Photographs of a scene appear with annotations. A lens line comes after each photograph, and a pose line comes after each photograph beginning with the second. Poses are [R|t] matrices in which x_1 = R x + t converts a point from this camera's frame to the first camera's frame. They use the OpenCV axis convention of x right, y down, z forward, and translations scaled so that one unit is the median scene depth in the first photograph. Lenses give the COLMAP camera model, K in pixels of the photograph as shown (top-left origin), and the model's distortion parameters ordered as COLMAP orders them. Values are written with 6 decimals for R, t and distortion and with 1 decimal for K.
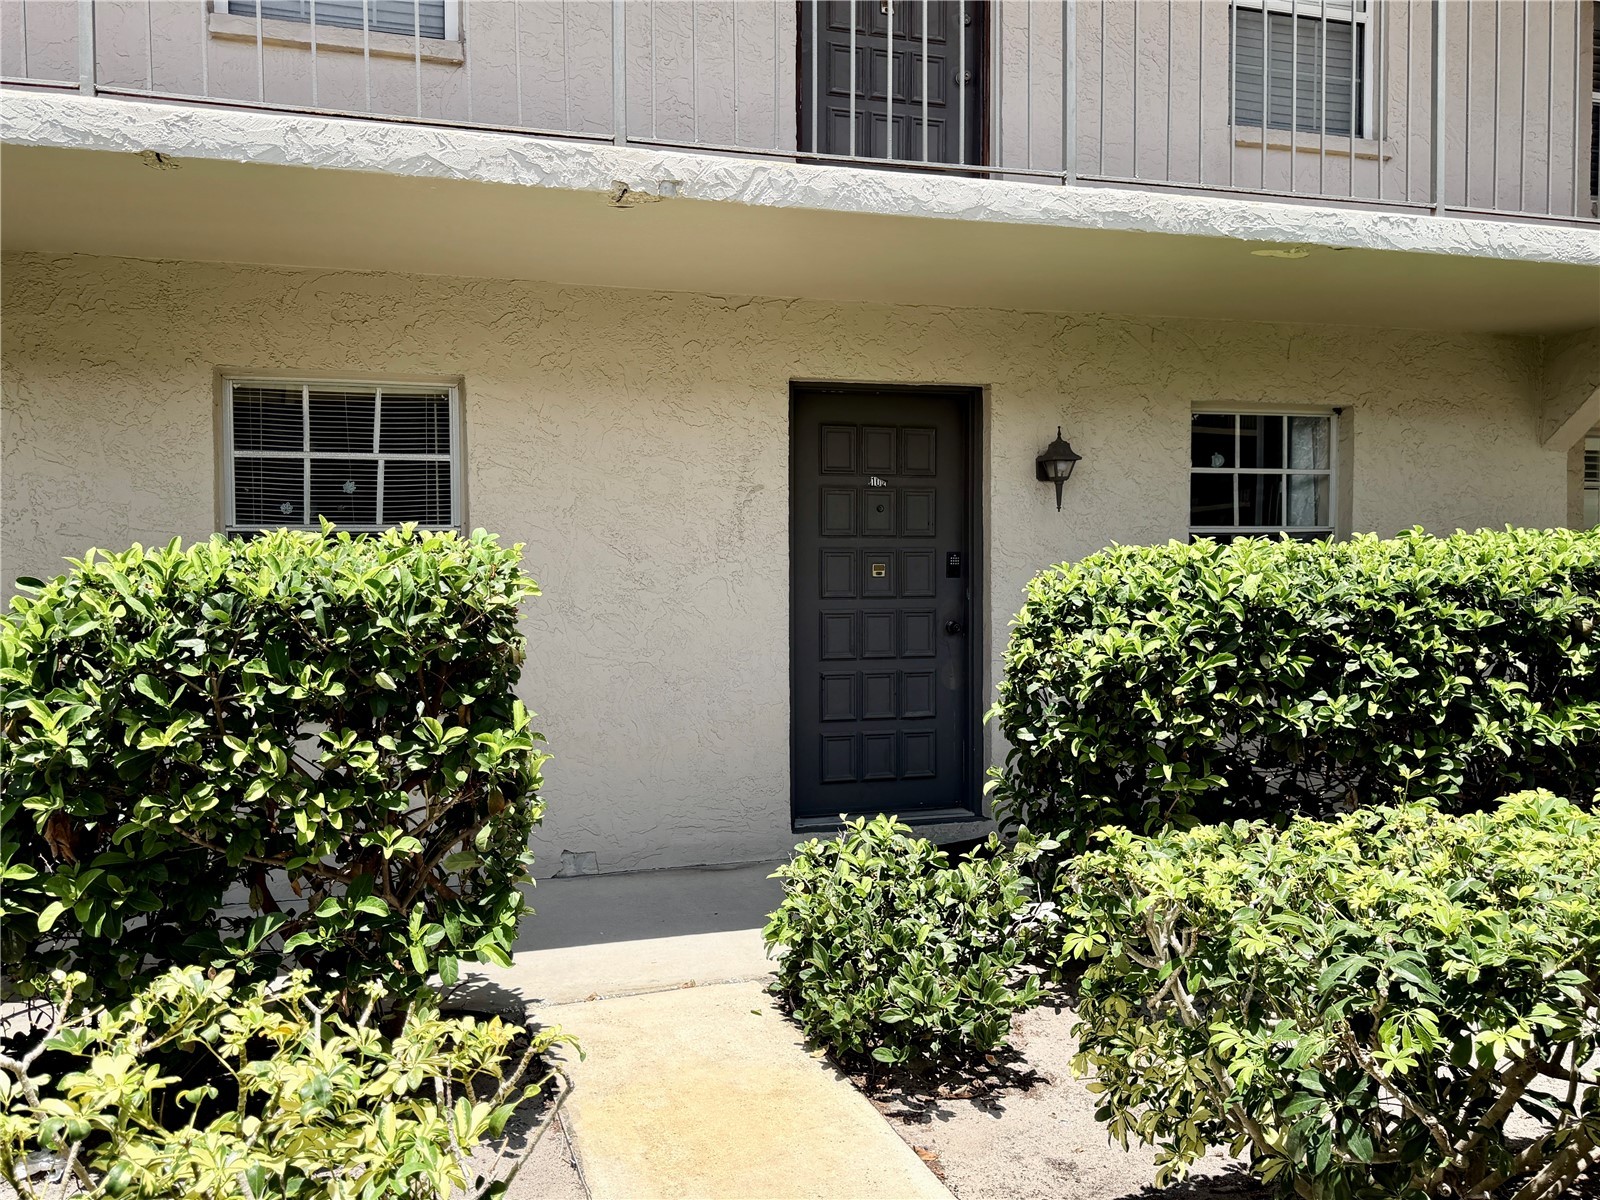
lens RADIAL K [[1330.8, 0, 800.0], [0, 1330.8, 600.0], [0, 0, 1]] dist [0.000456, 0.000080]
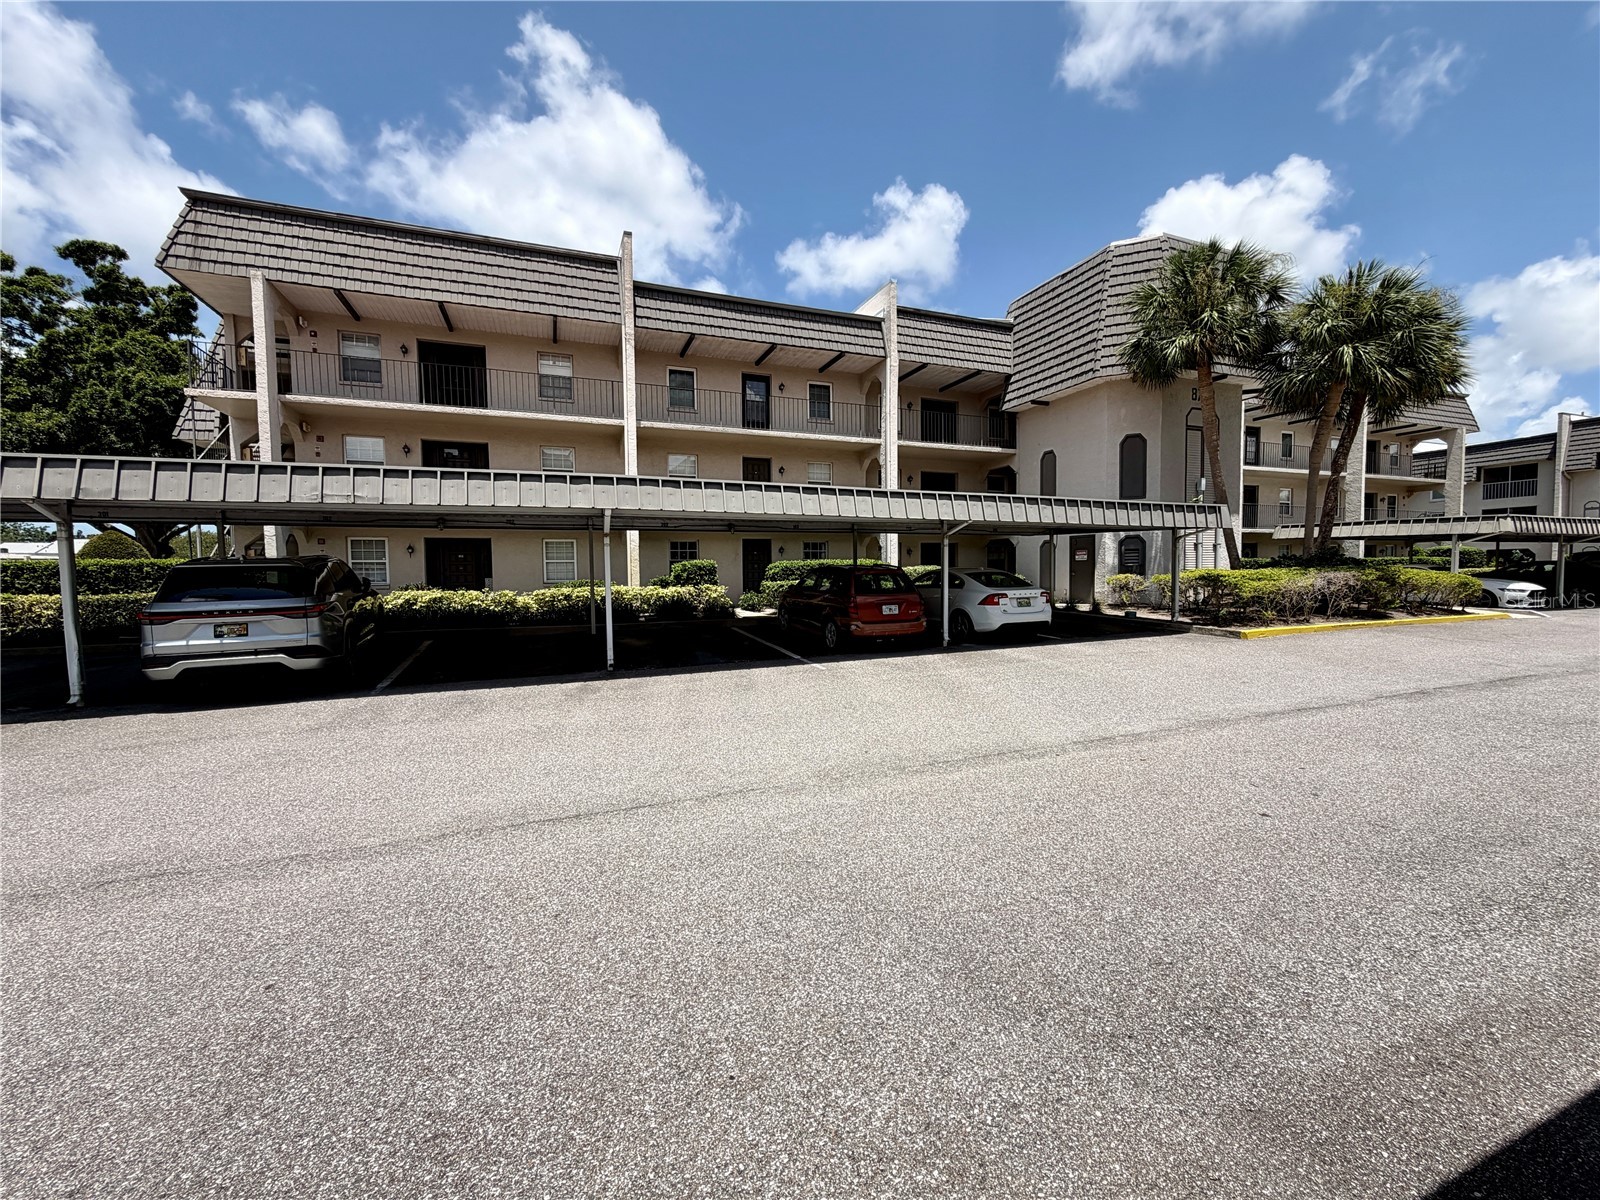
lens RADIAL K [[652.4, 0, 800.0], [0, 652.4, 600.0], [0, 0, 1]] dist [0.001506, 0.000085]
pose [[0.999429, -0.010379, 0.032162, 0.172772], [0.010028, 0.999889, 0.011051, 0.125616], [-0.032273, -0.010722, 0.999422, -2.497666]]
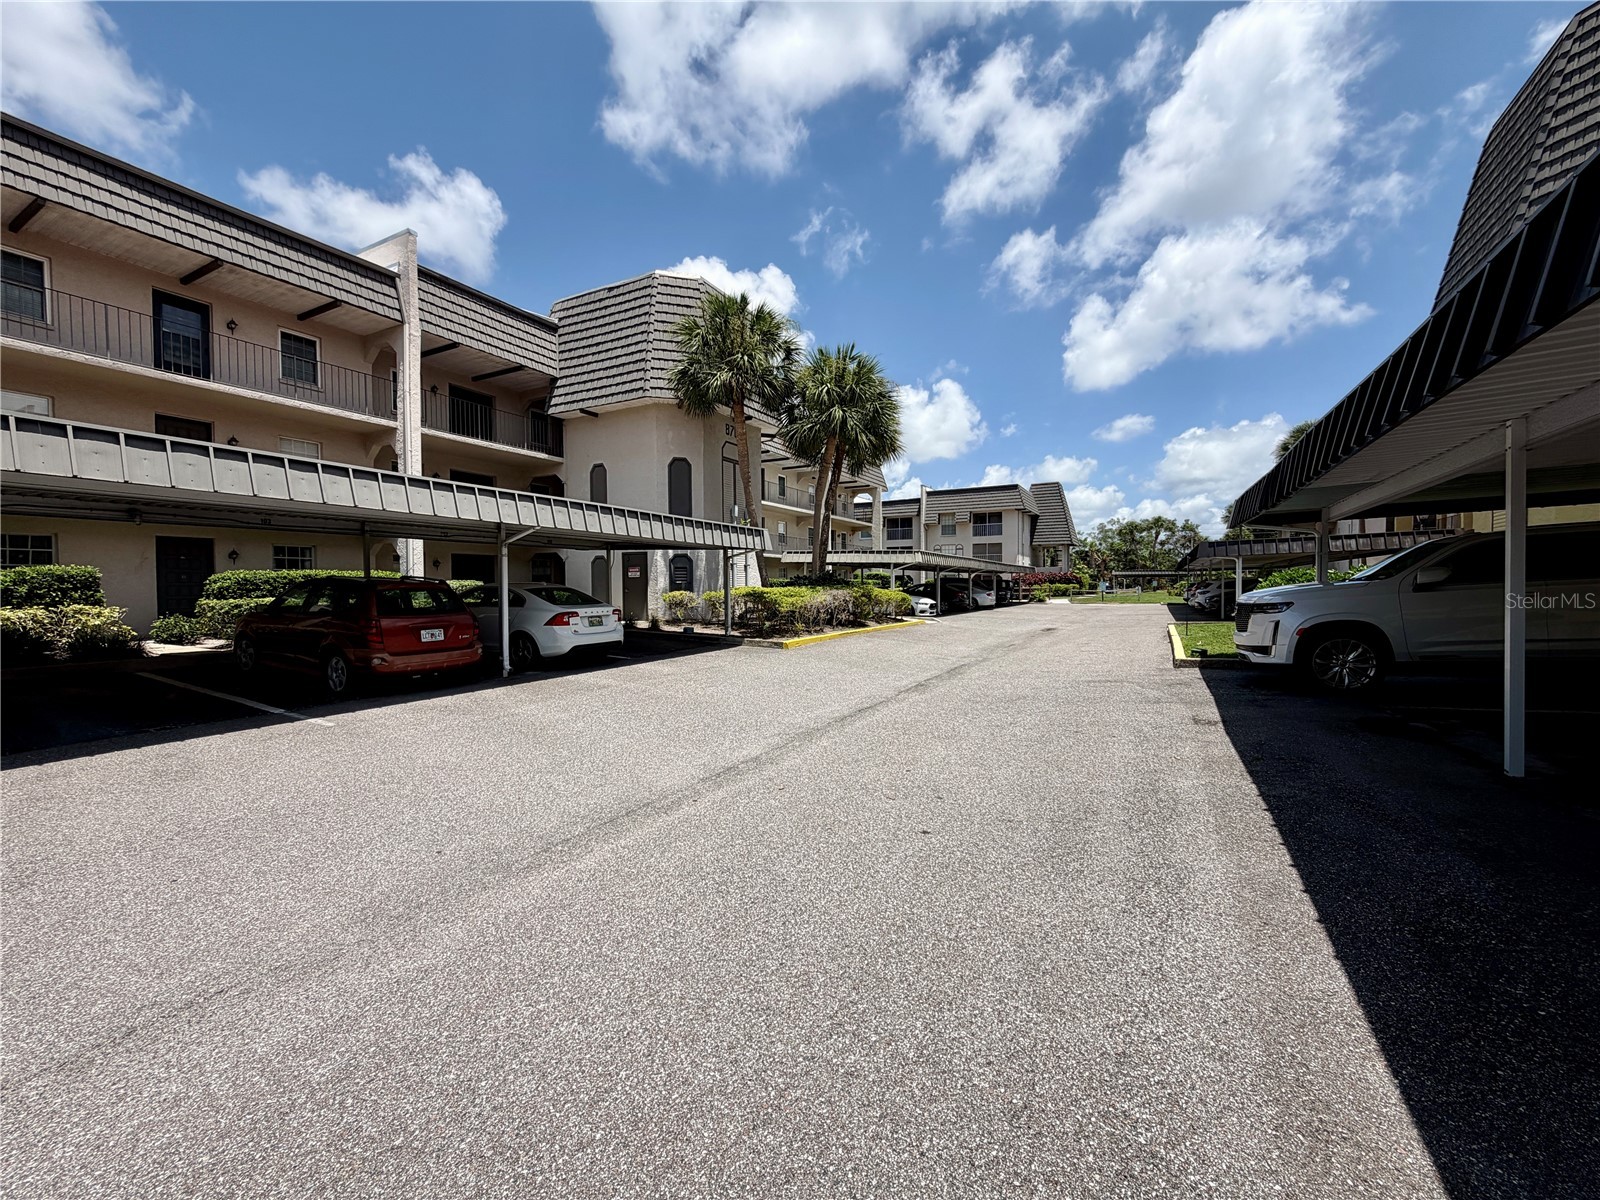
lens RADIAL K [[652.4, 0, 800.0], [0, 652.4, 600.0], [0, 0, 1]] dist [0.001506, 0.000085]
pose [[0.744965, -0.014074, 0.666955, 0.135350], [0.022739, 0.999732, -0.004302, 0.123412], [-0.666716, 0.018370, 0.745085, -2.241011]]
